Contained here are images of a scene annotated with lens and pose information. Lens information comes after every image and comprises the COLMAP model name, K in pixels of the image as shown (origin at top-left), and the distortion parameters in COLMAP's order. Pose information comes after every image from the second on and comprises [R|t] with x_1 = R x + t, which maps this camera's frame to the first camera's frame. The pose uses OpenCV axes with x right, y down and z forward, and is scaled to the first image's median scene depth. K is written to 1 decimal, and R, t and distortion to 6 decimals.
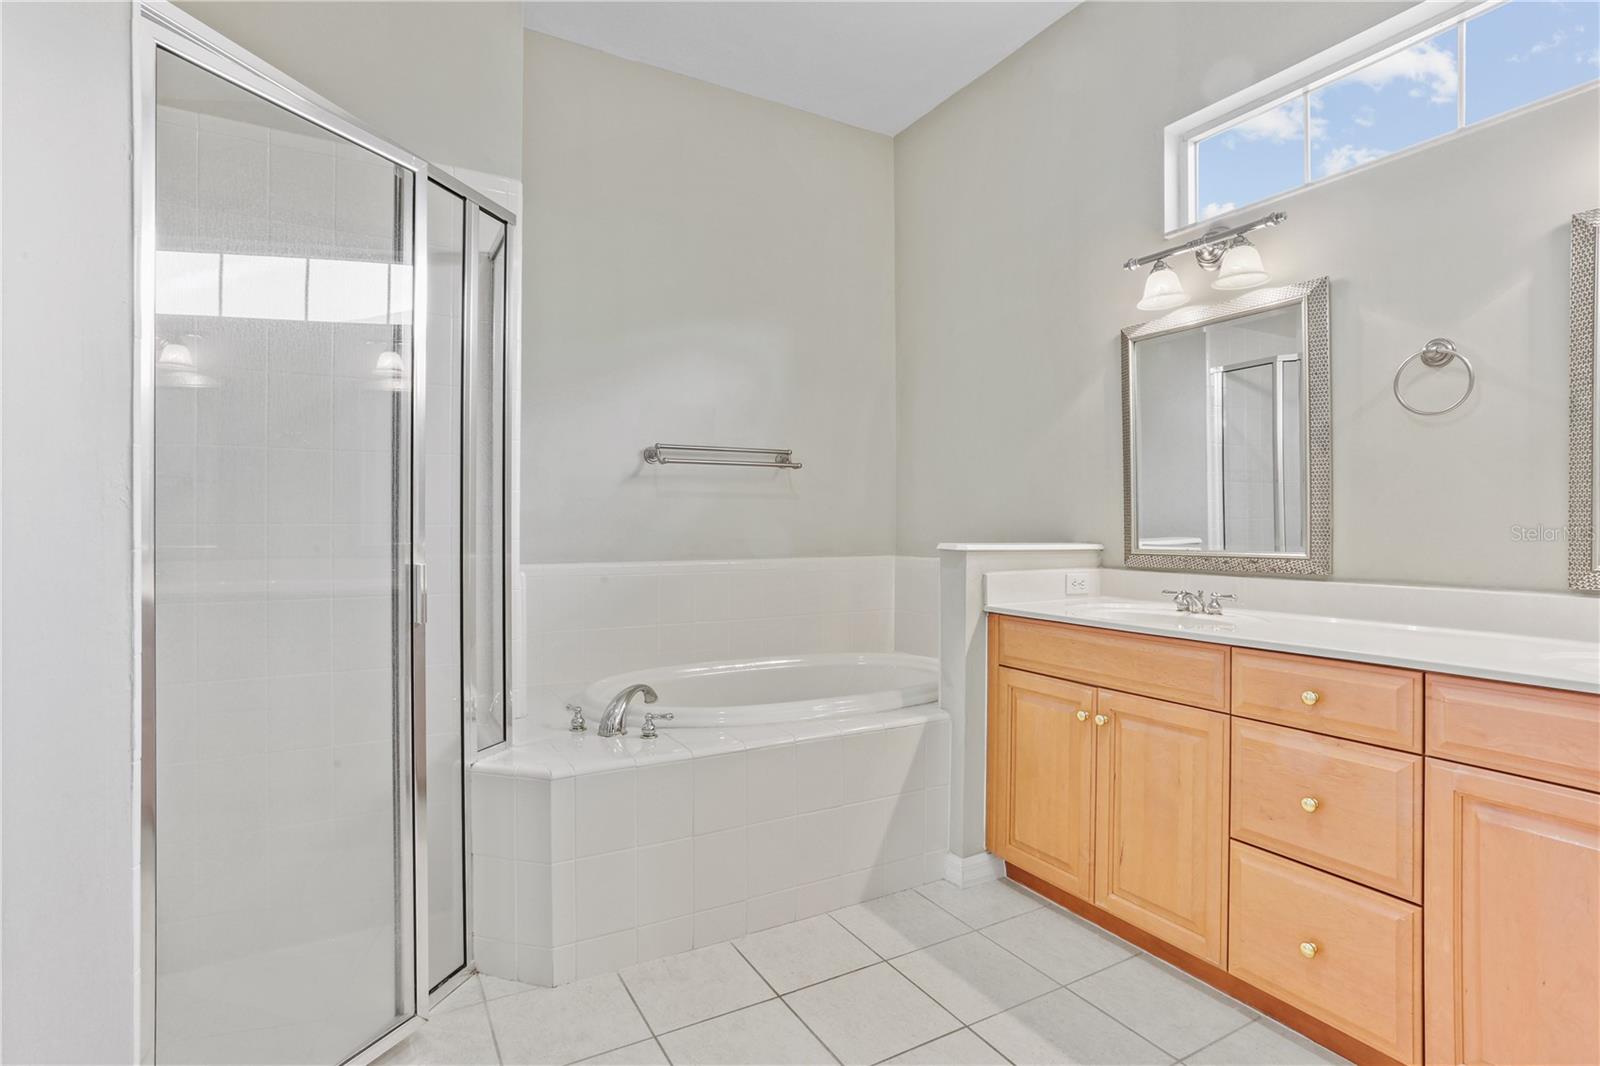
lens RADIAL K [[794.2, 0, 787.5], [0, 794.2, 519.6], [0, 0, 1]] dist [-0.043960, 0.023431]
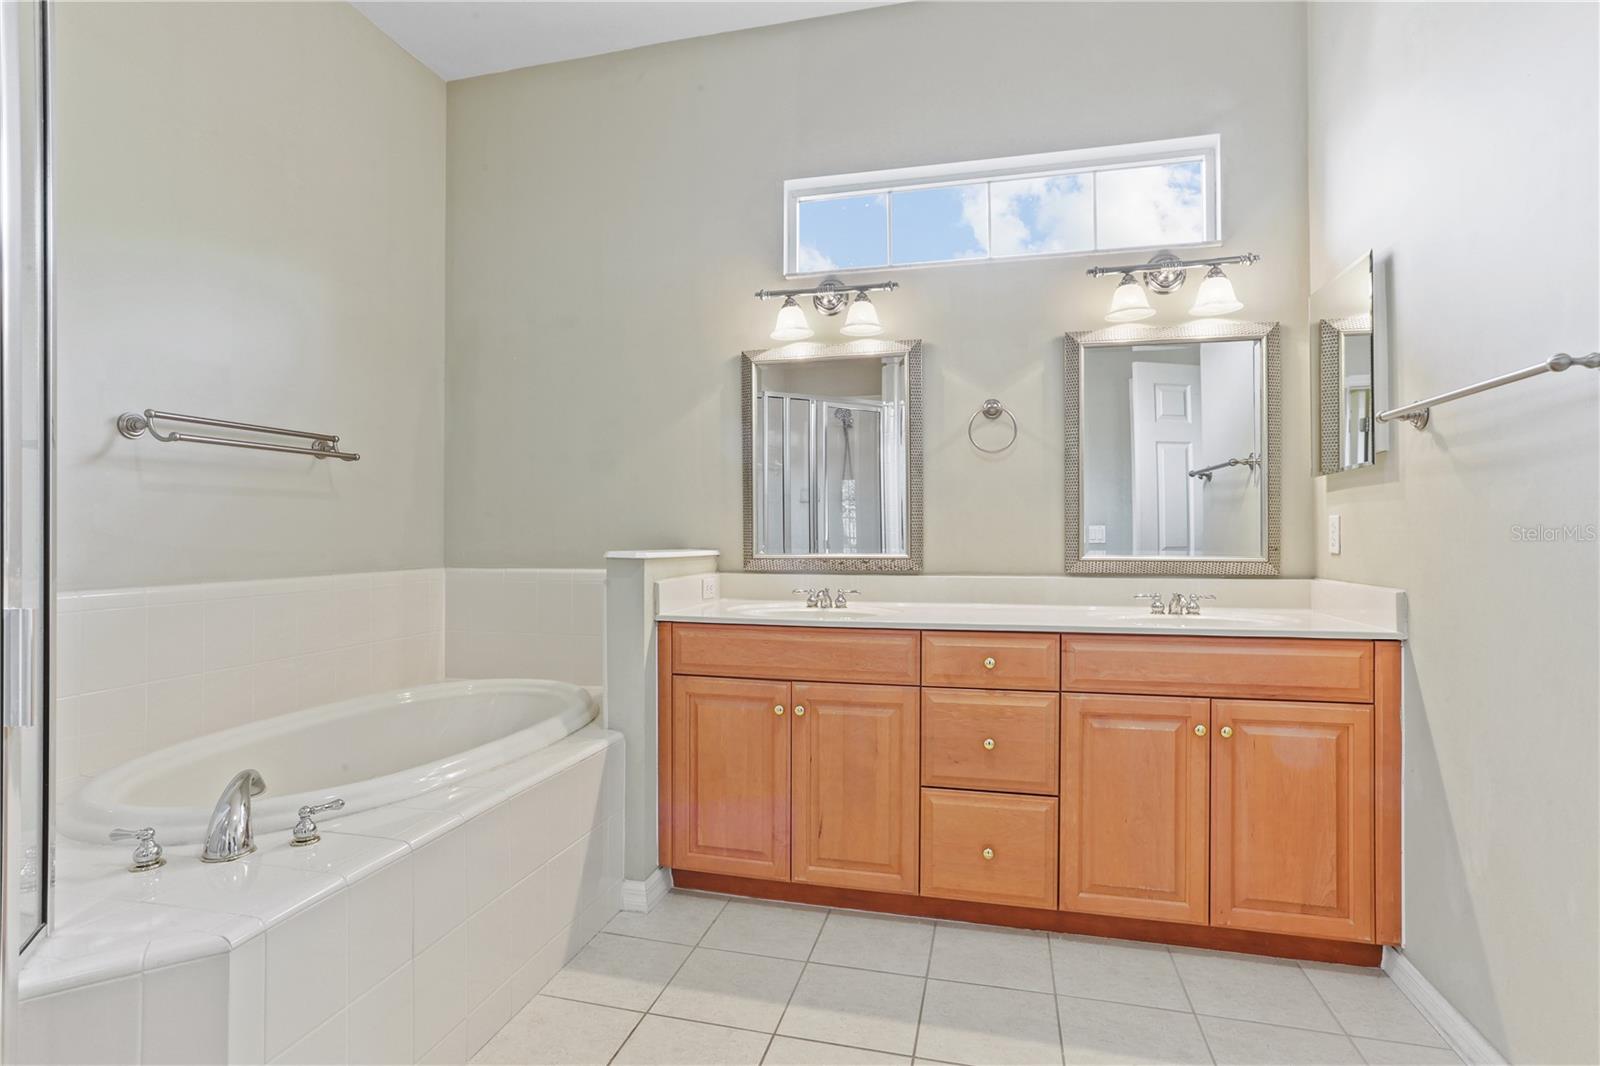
lens RADIAL K [[794.2, 0, 805.4], [0, 794.2, 524.2], [0, 0, 1]] dist [-0.043960, 0.023431]
pose [[0.686470, 0.005778, 0.727135, -0.380363], [-0.003335, 0.999983, -0.004799, 0.001518], [-0.727150, 0.000869, 0.686478, 0.228342]]
